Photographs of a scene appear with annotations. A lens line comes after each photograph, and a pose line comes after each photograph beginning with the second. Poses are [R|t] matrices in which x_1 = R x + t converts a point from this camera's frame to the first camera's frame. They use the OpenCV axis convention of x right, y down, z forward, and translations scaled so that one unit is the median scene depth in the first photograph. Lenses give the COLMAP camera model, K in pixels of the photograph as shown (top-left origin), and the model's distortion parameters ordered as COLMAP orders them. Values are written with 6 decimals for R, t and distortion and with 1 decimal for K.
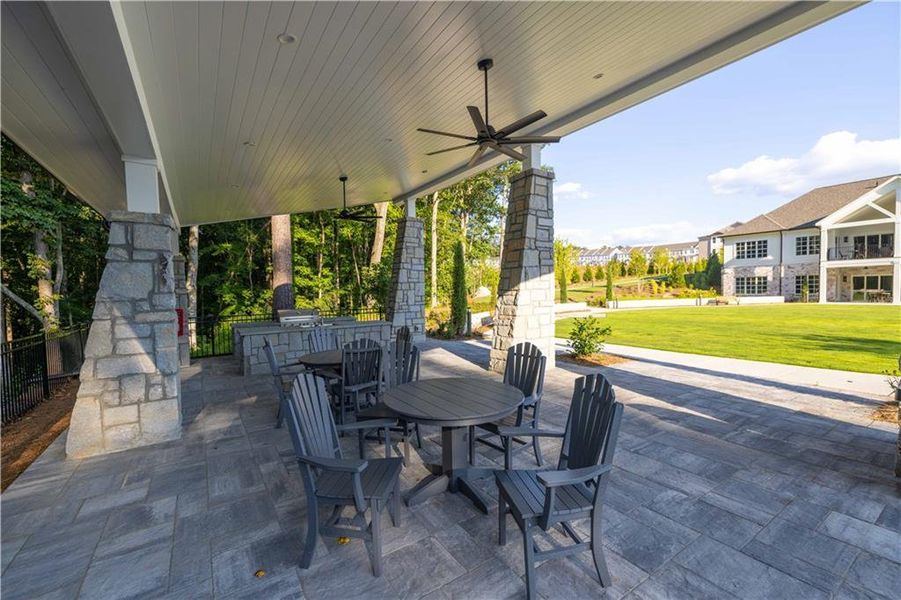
lens RADIAL K [[387.5, 0, 453.6], [0, 387.5, 304.0], [0, 0, 1]] dist [0.000310, 0.000124]
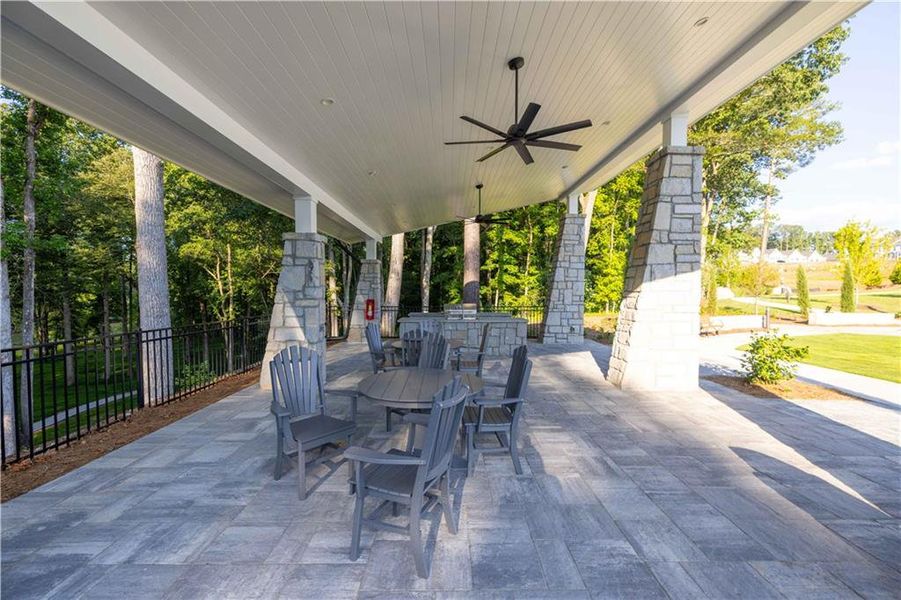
lens RADIAL K [[389.1, 0, 450.5], [0, 389.1, 300.0], [0, 0, 1]] dist [-0.000007, 0.000048]
pose [[0.828423, 0.037395, -0.558853, 0.425642], [-0.040197, 0.999165, 0.007271, -0.009238], [0.558659, 0.016440, 0.829235, 0.068942]]
